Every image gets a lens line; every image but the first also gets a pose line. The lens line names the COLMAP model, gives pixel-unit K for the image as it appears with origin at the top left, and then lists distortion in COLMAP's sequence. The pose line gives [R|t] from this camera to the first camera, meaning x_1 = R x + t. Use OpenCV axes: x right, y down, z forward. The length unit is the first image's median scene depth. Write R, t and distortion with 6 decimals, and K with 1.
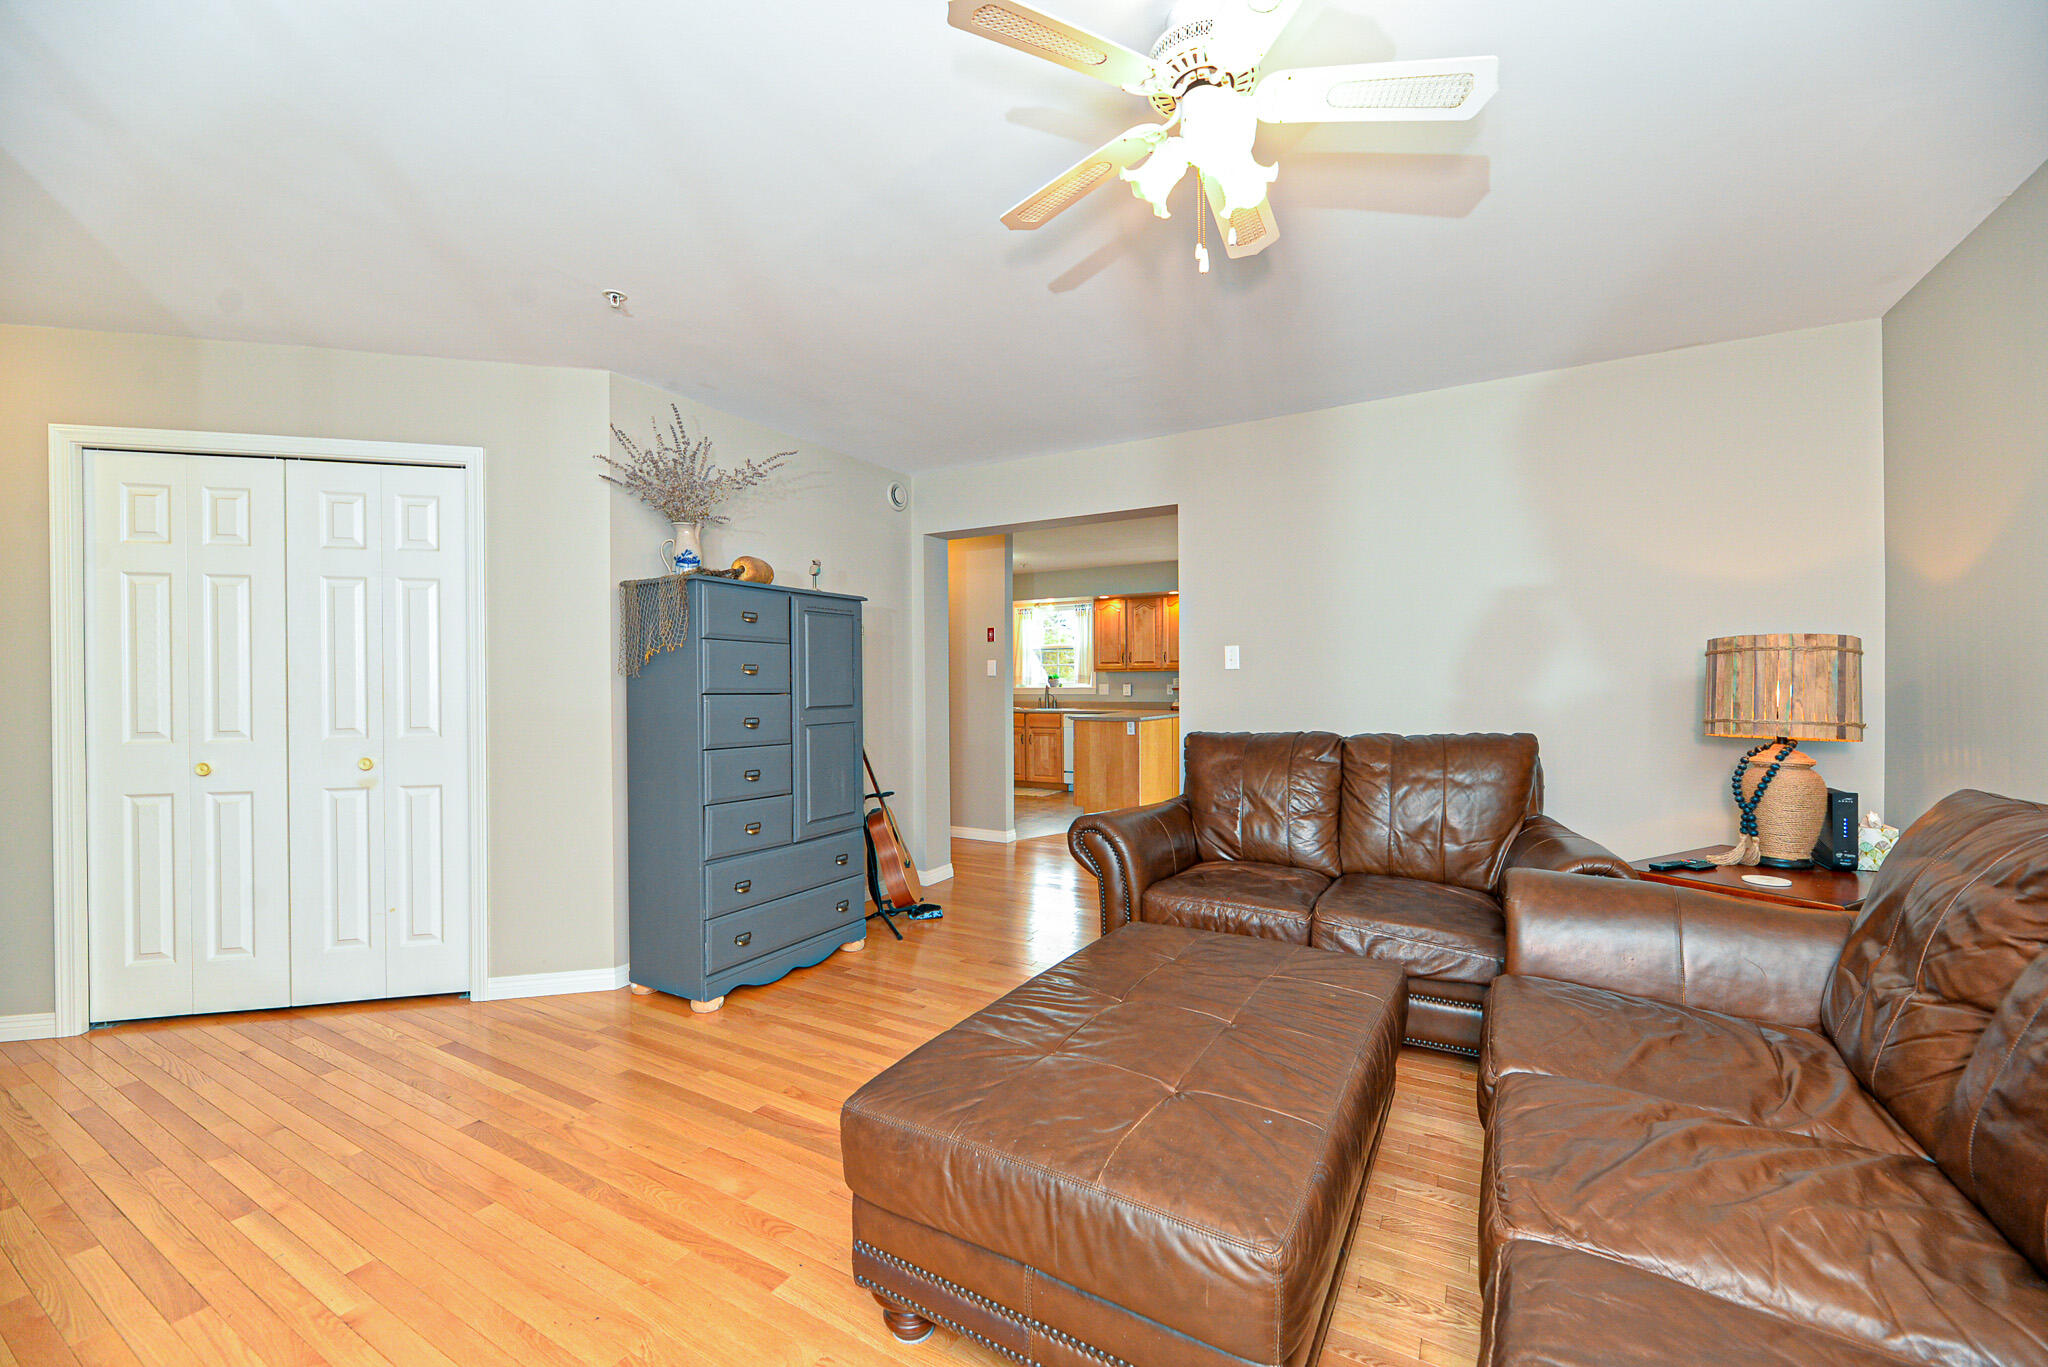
lens RADIAL K [[829.0, 0, 1022.9], [0, 829.0, 684.6], [0, 0, 1]] dist [-0.001461, -0.000154]
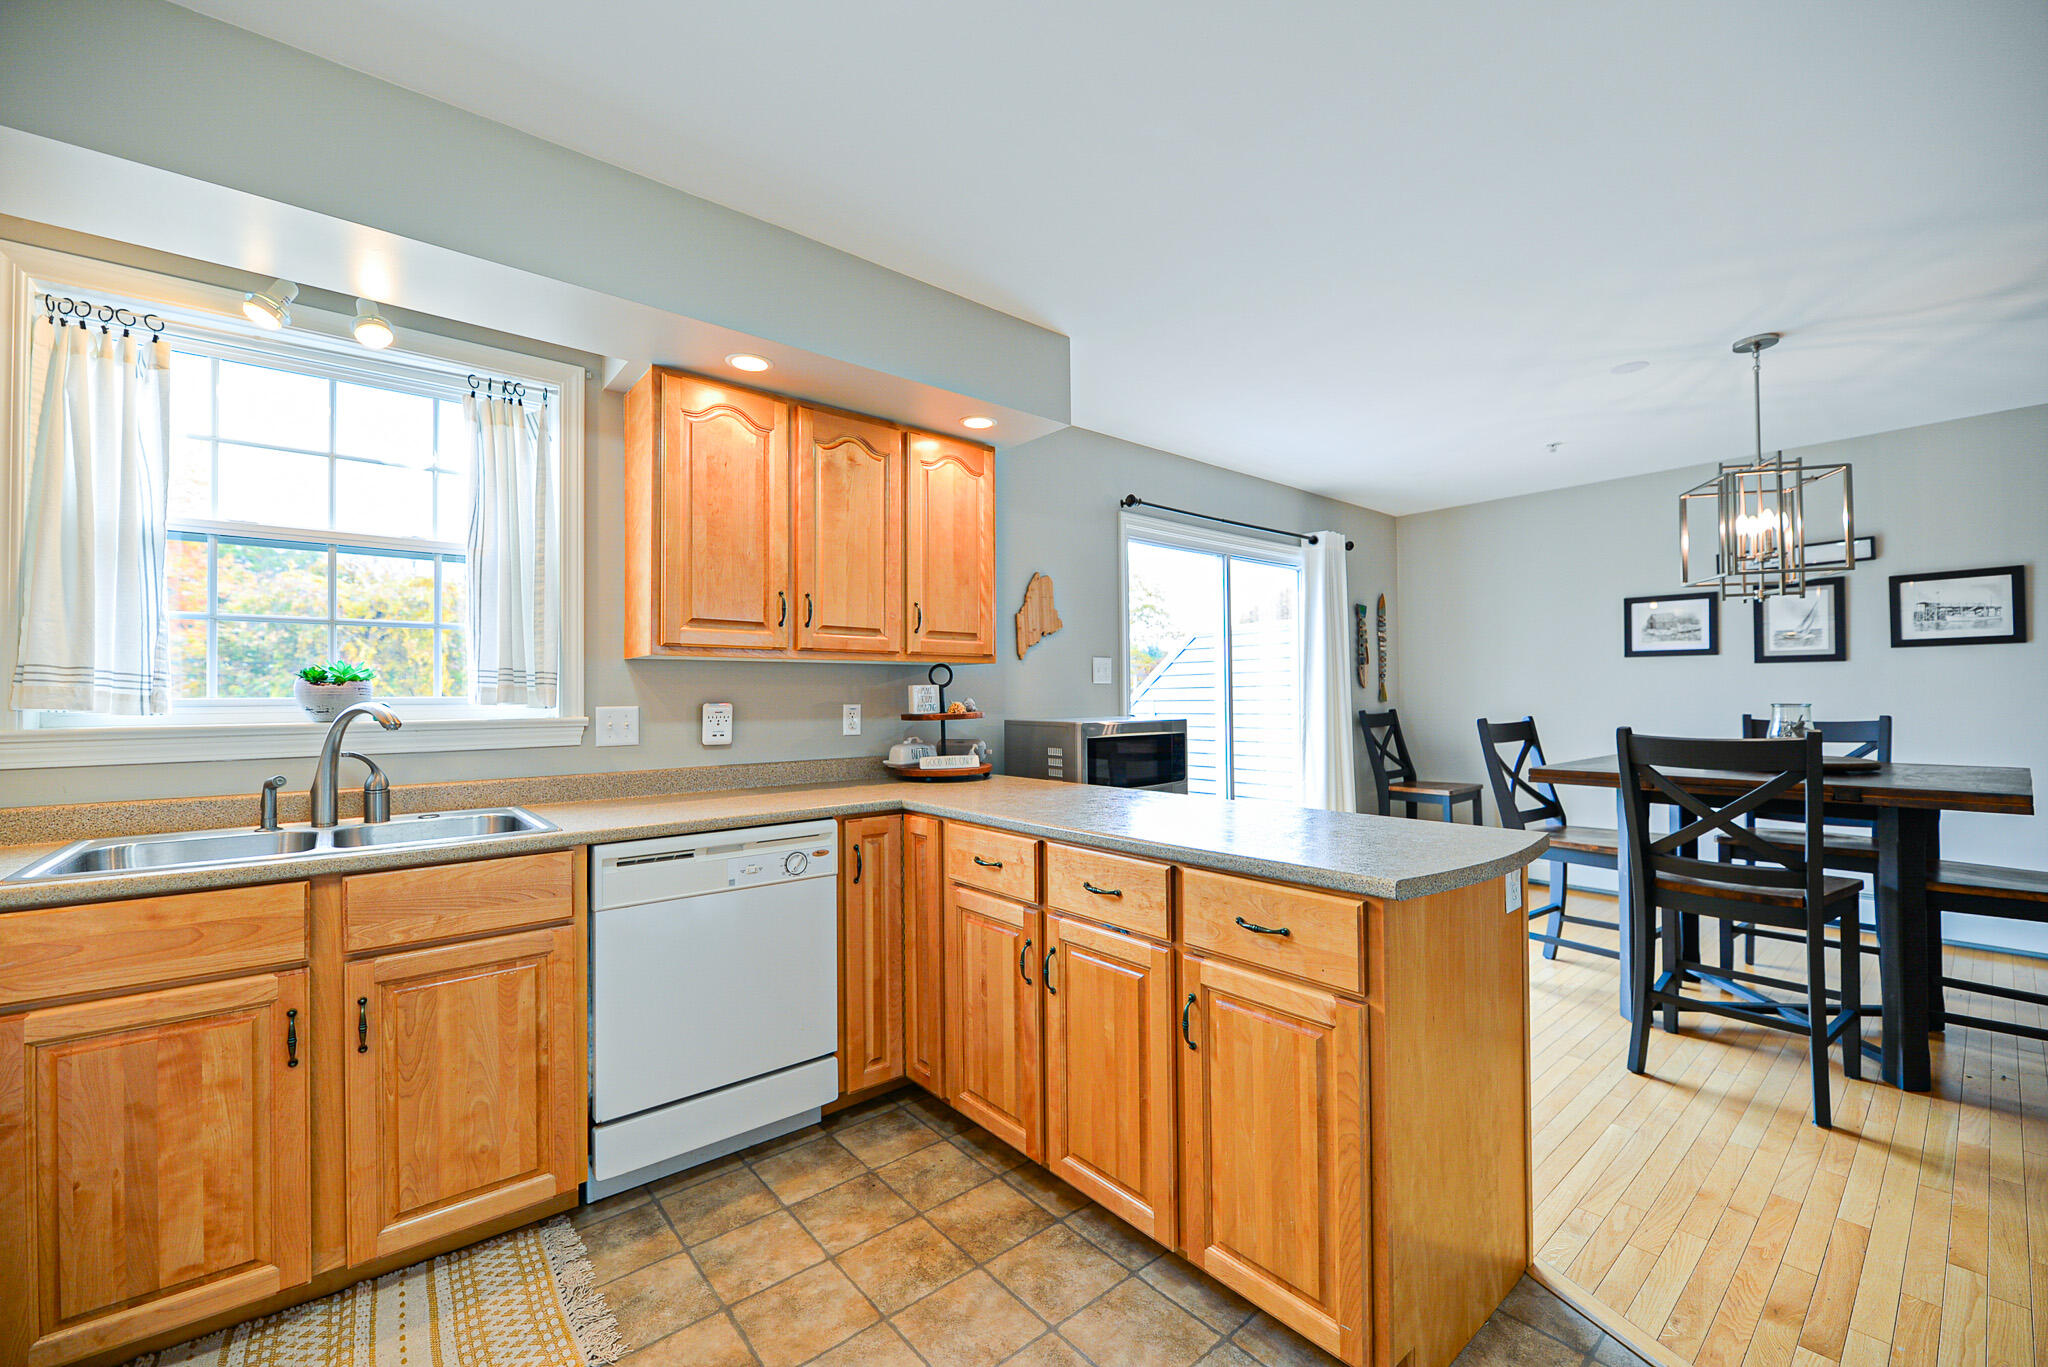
lens RADIAL K [[829.0, 0, 1022.8], [0, 829.0, 689.8], [0, 0, 1]] dist [-0.001461, -0.000154]
pose [[0.332930, 0.005541, 0.942935, -0.105665], [0.009021, 0.999918, -0.009061, -0.001863], [-0.942909, 0.011523, 0.332852, 0.789284]]
